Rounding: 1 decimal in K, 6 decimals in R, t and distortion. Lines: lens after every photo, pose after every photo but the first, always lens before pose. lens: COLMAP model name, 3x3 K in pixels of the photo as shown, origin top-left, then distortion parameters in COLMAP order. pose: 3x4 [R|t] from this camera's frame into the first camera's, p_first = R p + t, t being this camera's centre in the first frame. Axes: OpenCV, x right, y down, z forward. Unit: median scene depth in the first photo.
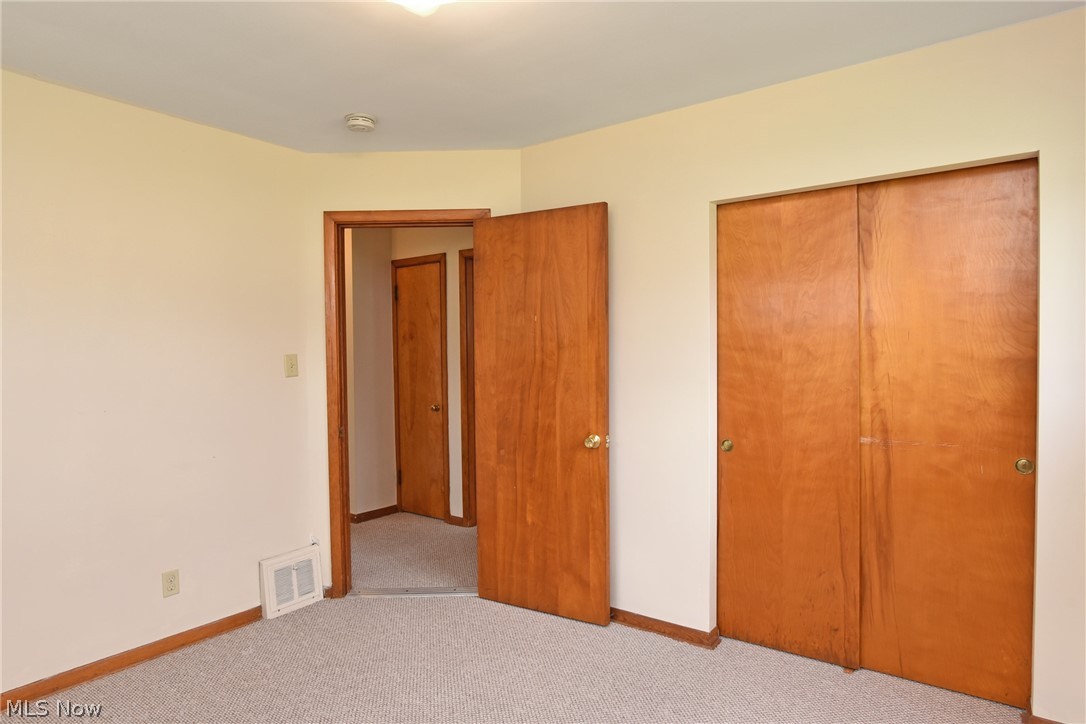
lens RADIAL K [[625.3, 0, 542.7], [0, 625.3, 359.3], [0, 0, 1]] dist [-0.037669, 0.013018]
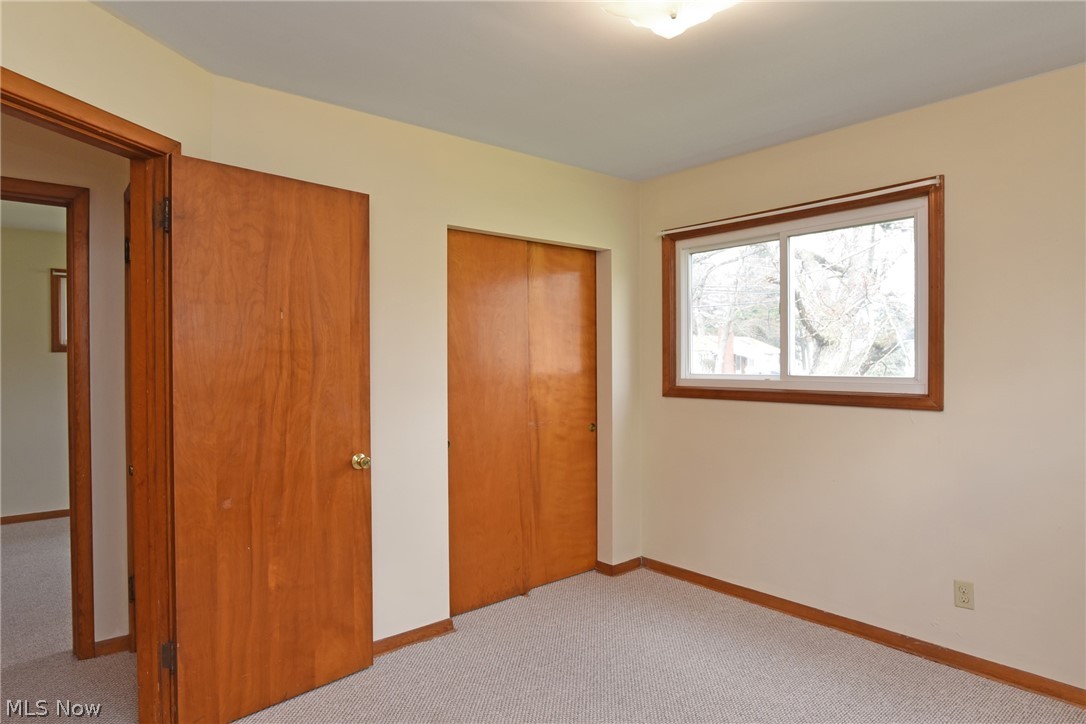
lens RADIAL K [[625.3, 0, 539.3], [0, 625.3, 364.3], [0, 0, 1]] dist [-0.037669, 0.013018]
pose [[0.231679, 0.004554, 0.972782, -0.699230], [0.020308, 0.999748, -0.009517, 0.007954], [-0.972580, 0.021960, 0.231529, 0.536813]]
